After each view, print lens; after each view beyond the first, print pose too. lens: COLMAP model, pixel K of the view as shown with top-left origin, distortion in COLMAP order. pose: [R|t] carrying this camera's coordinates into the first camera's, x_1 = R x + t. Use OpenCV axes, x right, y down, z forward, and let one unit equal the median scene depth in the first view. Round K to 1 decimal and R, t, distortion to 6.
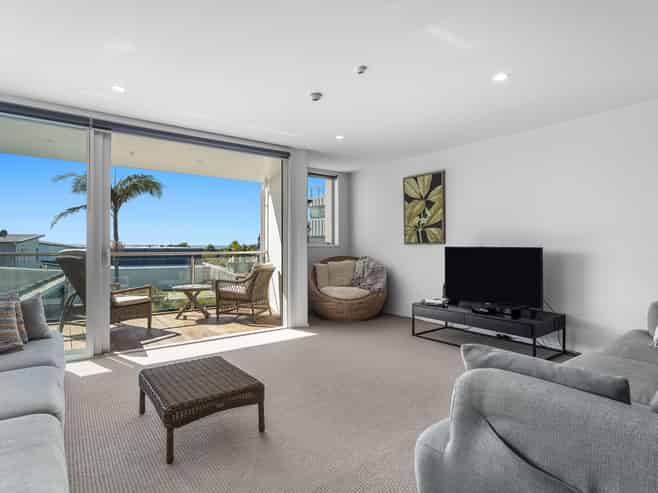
lens RADIAL K [[349.1, 0, 321.0], [0, 349.1, 250.4], [0, 0, 1]] dist [0.001179, 0.000273]
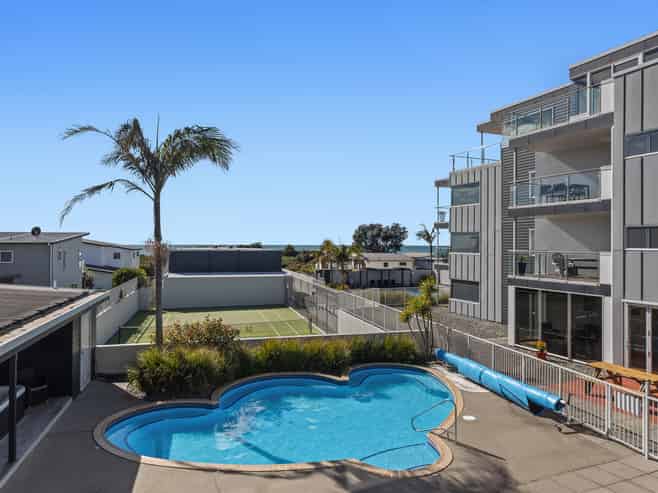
lens RADIAL K [[445.6, 0, 329.0], [0, 445.6, 246.5], [0, 0, 1]] dist [-0.002341, -0.000575]
pose [[0.977772, 0.001381, -0.209668, -0.083773], [-0.003738, 0.999934, -0.010844, -0.006828], [0.209640, 0.011387, 0.977712, 0.186496]]
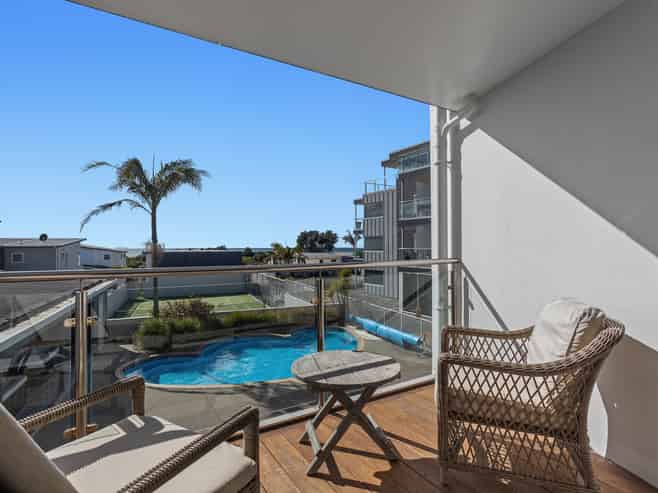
lens RADIAL K [[349.1, 0, 321.0], [0, 349.1, 250.4], [0, 0, 1]] dist [0.001179, 0.000273]
pose [[0.995734, -0.006985, -0.092005, -0.064497], [0.006428, 0.999959, -0.006344, -0.001555], [0.092046, 0.005725, 0.995738, 0.116492]]
